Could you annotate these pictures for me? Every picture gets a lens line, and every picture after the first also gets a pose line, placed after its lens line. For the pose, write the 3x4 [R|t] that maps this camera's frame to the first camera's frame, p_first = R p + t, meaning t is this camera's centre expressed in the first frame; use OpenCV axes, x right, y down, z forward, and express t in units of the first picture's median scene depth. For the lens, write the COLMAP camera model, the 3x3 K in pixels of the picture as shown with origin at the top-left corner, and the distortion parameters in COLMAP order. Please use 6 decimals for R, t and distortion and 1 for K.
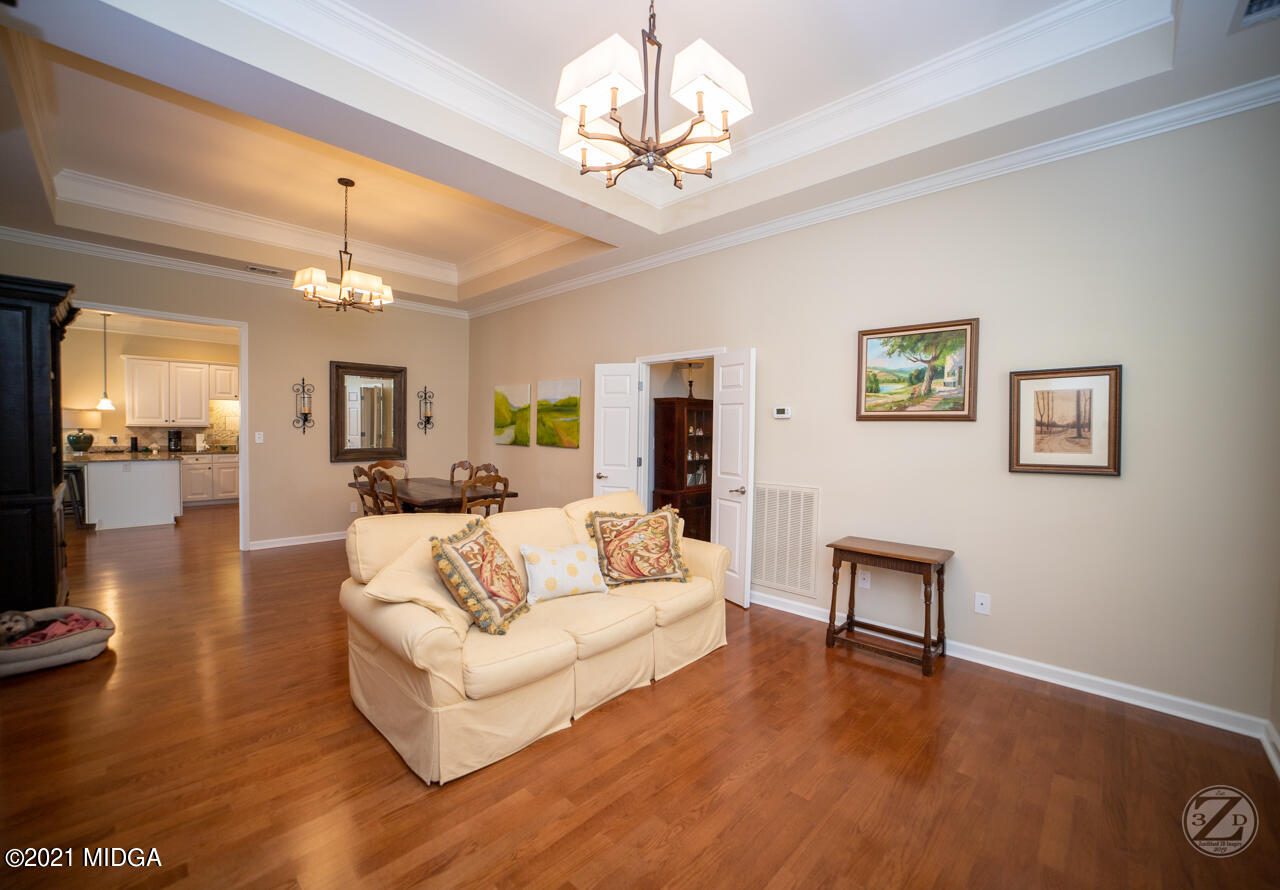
lens RADIAL K [[522.9, 0, 630.0], [0, 522.9, 441.3], [0, 0, 1]] dist [-0.035335, 0.007732]
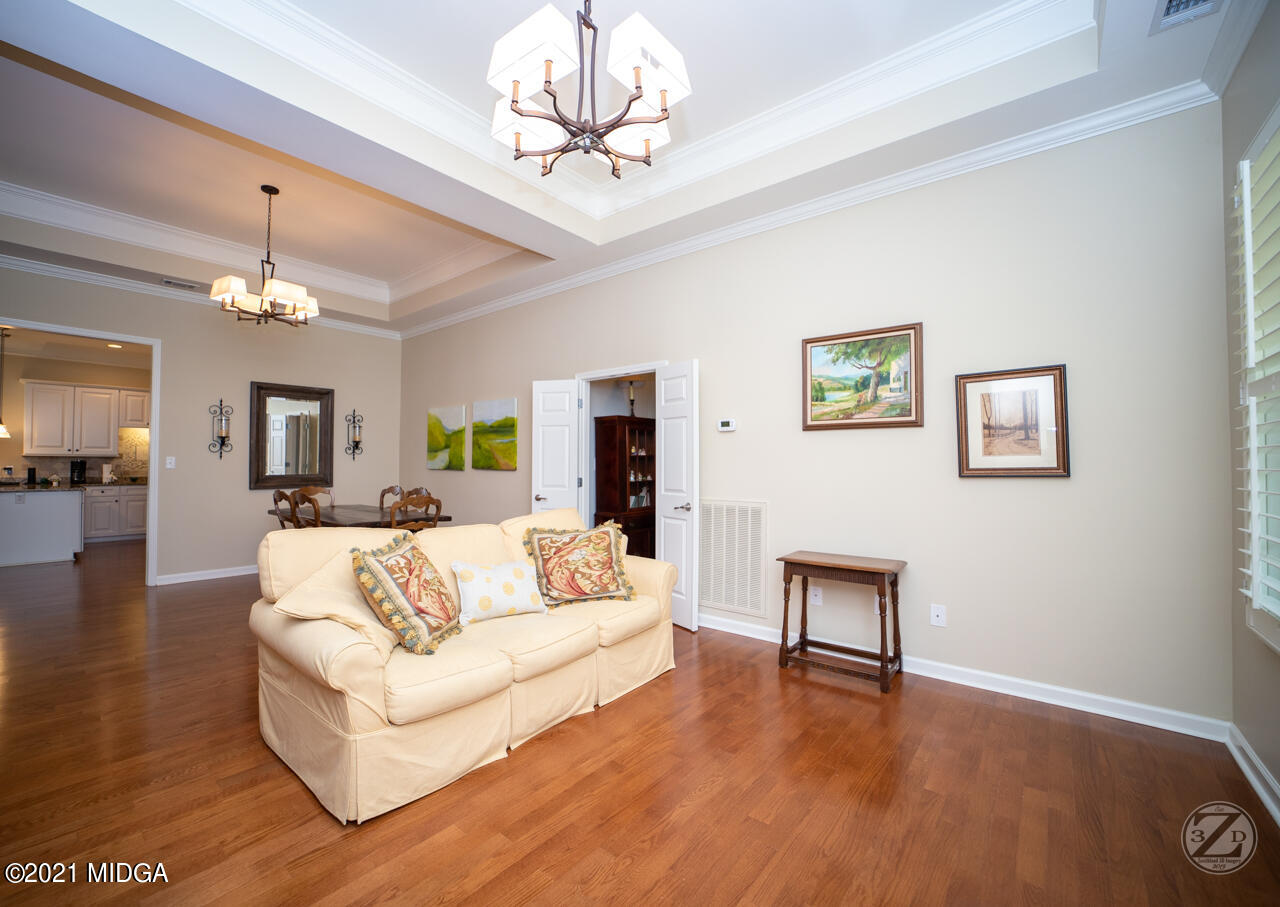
lens RADIAL K [[536.8, 0, 596.6], [0, 536.8, 448.5], [0, 0, 1]] dist [-0.034949, 0.007689]
pose [[0.998788, -0.009782, 0.048230, 0.002396], [0.012233, 0.998635, -0.050777, 0.045239], [-0.047668, 0.051306, 0.997545, 0.027038]]
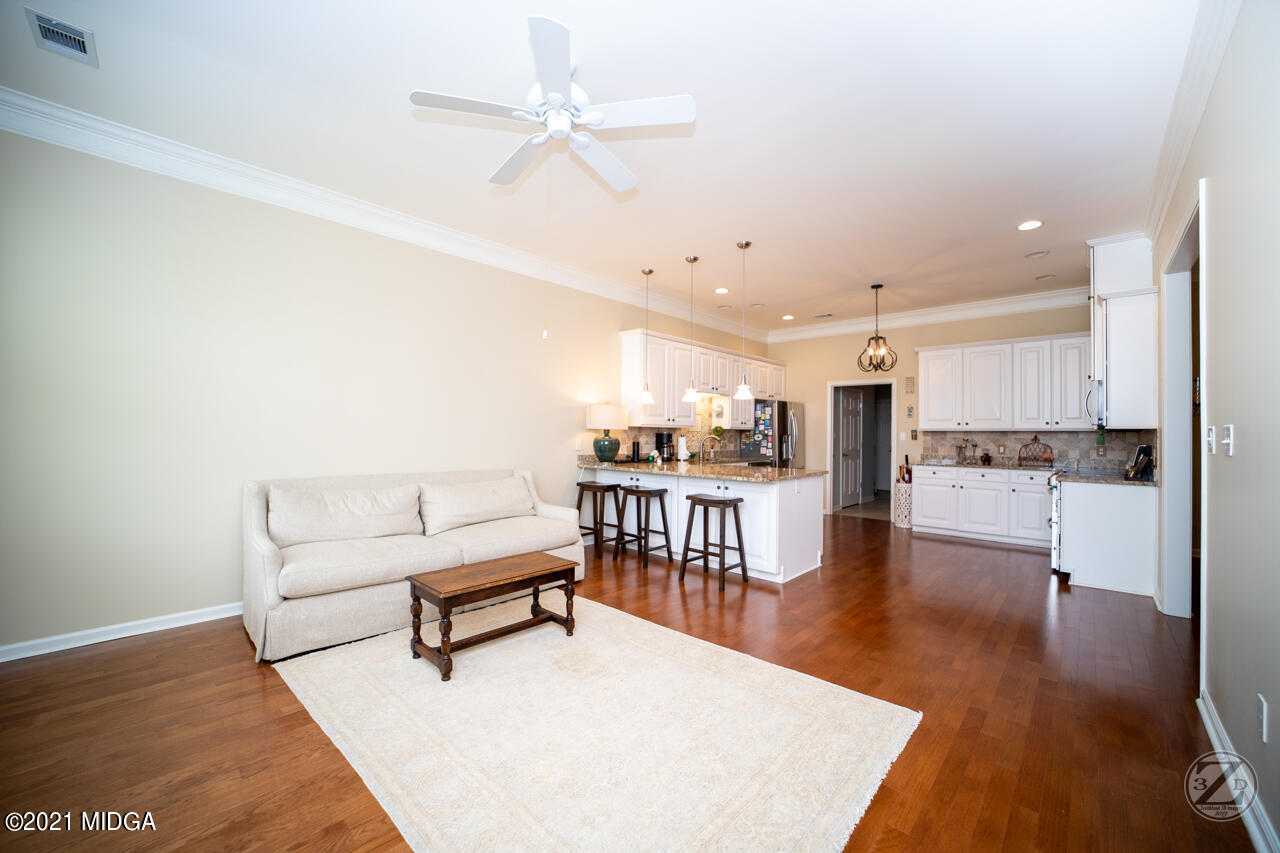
lens RADIAL K [[505.6, 0, 641.7], [0, 505.6, 425.2], [0, 0, 1]] dist [-0.030213, 0.001341]
pose [[0.999497, -0.004617, 0.031384, -2.614196], [0.005805, 0.999266, -0.037874, -0.011952], [-0.031186, 0.038037, 0.998790, 0.714331]]
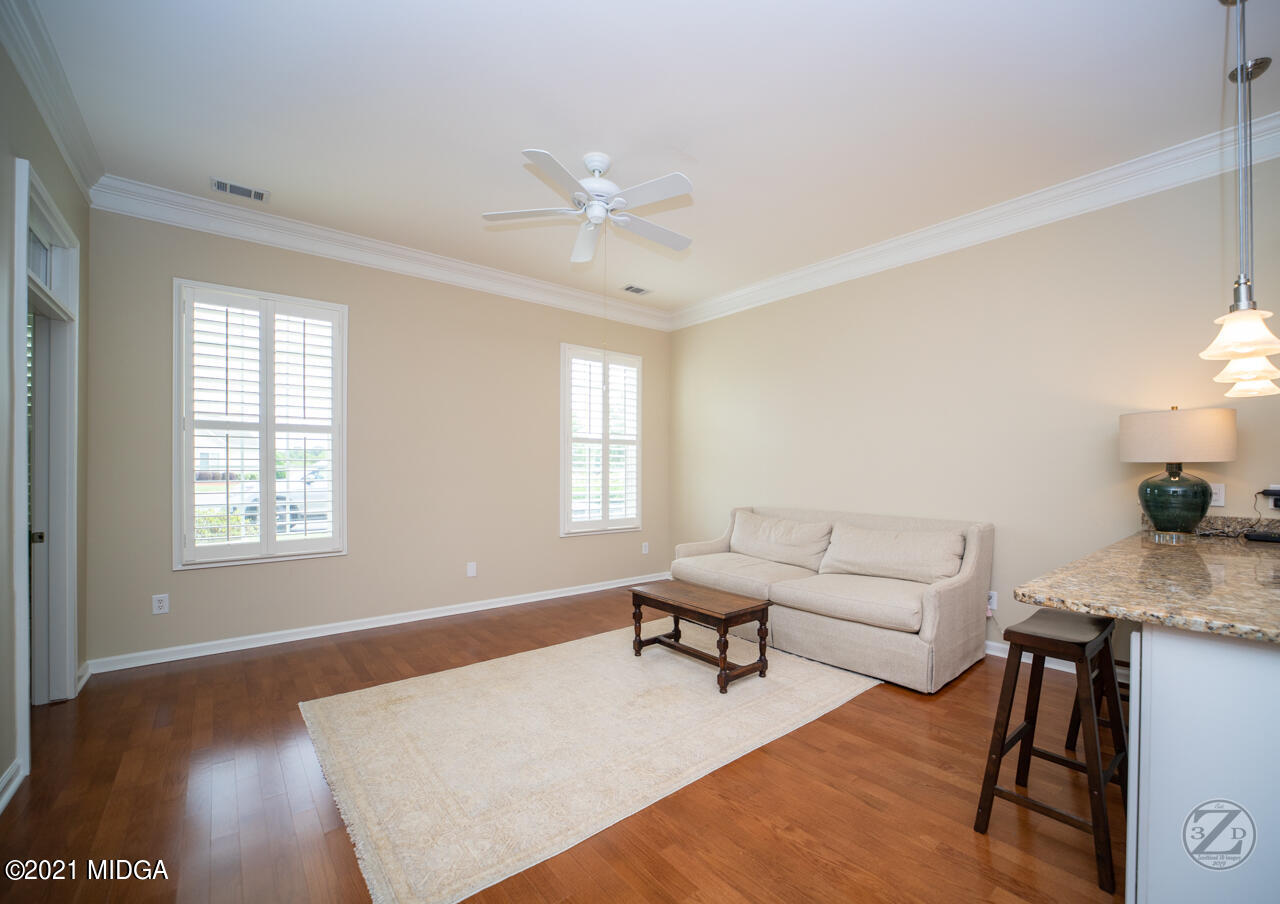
lens RADIAL K [[536.8, 0, 678.1], [0, 536.8, 469.6], [0, 0, 1]] dist [-0.034949, 0.007689]
pose [[-0.076845, -0.016539, -0.996906, -1.750050], [-0.024880, 0.999583, -0.014665, -0.019695], [0.996733, 0.023676, -0.077224, 1.718594]]
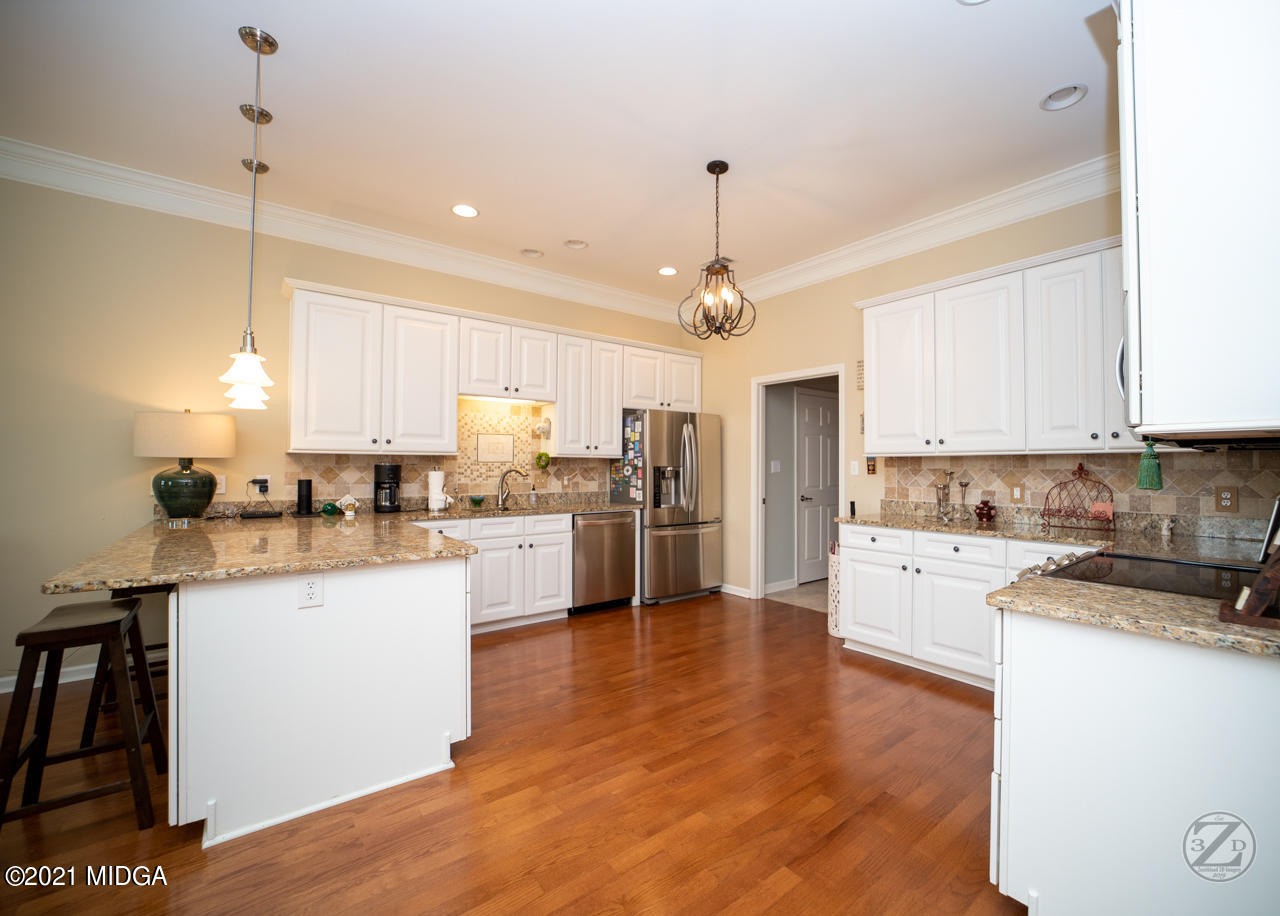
lens RADIAL K [[536.8, 0, 681.4], [0, 536.8, 459.2], [0, 0, 1]] dist [-0.034949, 0.007689]
pose [[0.993998, -0.013235, -0.108592, -1.626227], [0.009149, 0.999234, -0.038044, -0.014814], [0.109012, 0.036822, 0.993358, 1.578762]]
